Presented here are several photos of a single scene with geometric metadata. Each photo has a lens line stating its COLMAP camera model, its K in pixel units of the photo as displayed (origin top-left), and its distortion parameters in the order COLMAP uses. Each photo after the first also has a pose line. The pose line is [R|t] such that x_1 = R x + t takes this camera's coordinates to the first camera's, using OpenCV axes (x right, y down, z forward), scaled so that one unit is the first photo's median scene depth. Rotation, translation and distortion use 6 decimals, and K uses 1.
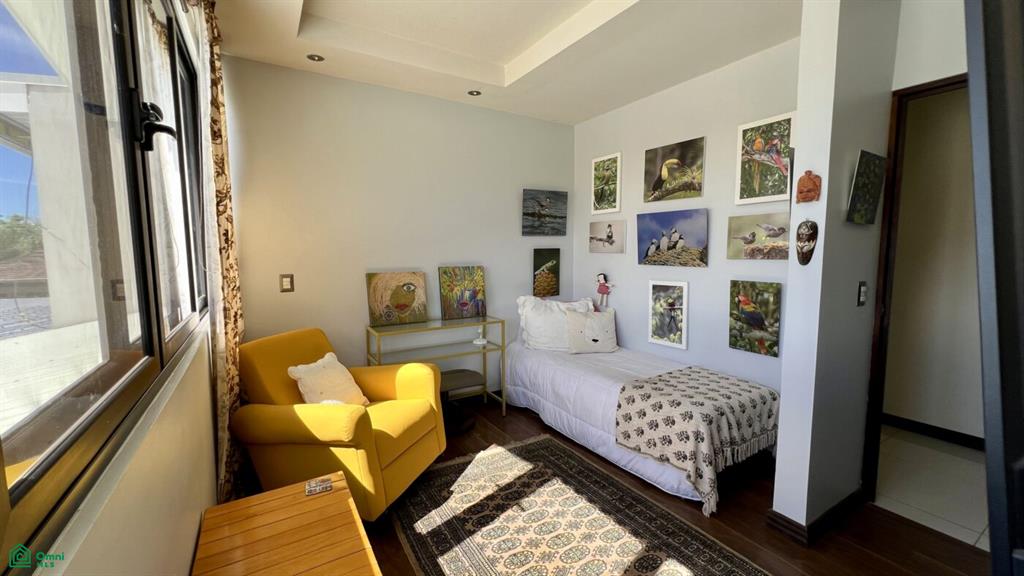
lens RADIAL K [[411.9, 0, 512.0], [0, 411.9, 288.0], [0, 0, 1]] dist [0.000723, 0.000164]
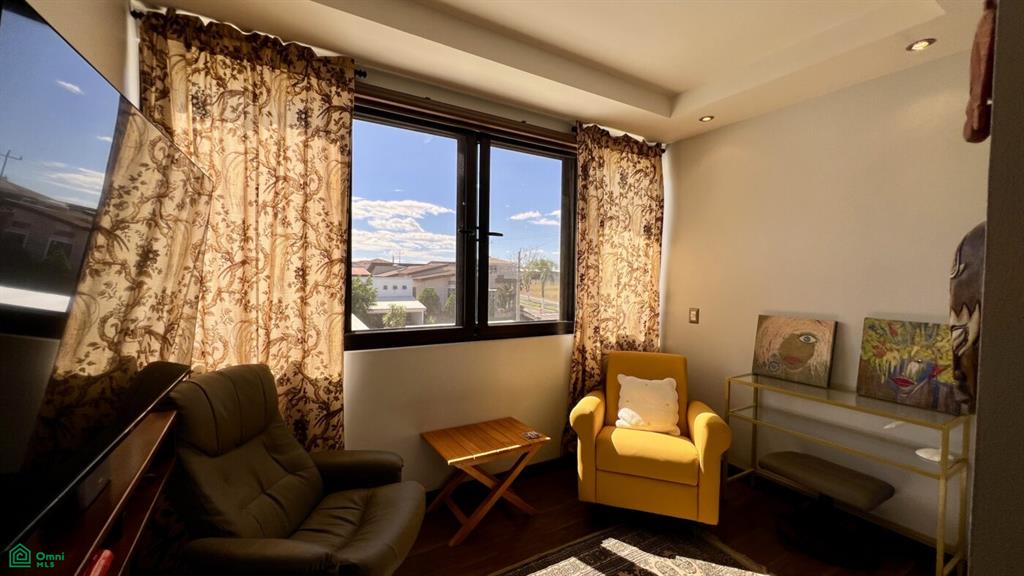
lens RADIAL K [[411.9, 0, 512.0], [0, 411.9, 288.0], [0, 0, 1]] dist [0.000723, 0.000164]
pose [[-0.006816, 0.027888, -0.999588, 0.565915], [-0.110097, 0.993513, 0.028469, -0.060647], [0.993897, 0.110245, -0.003701, 0.447348]]
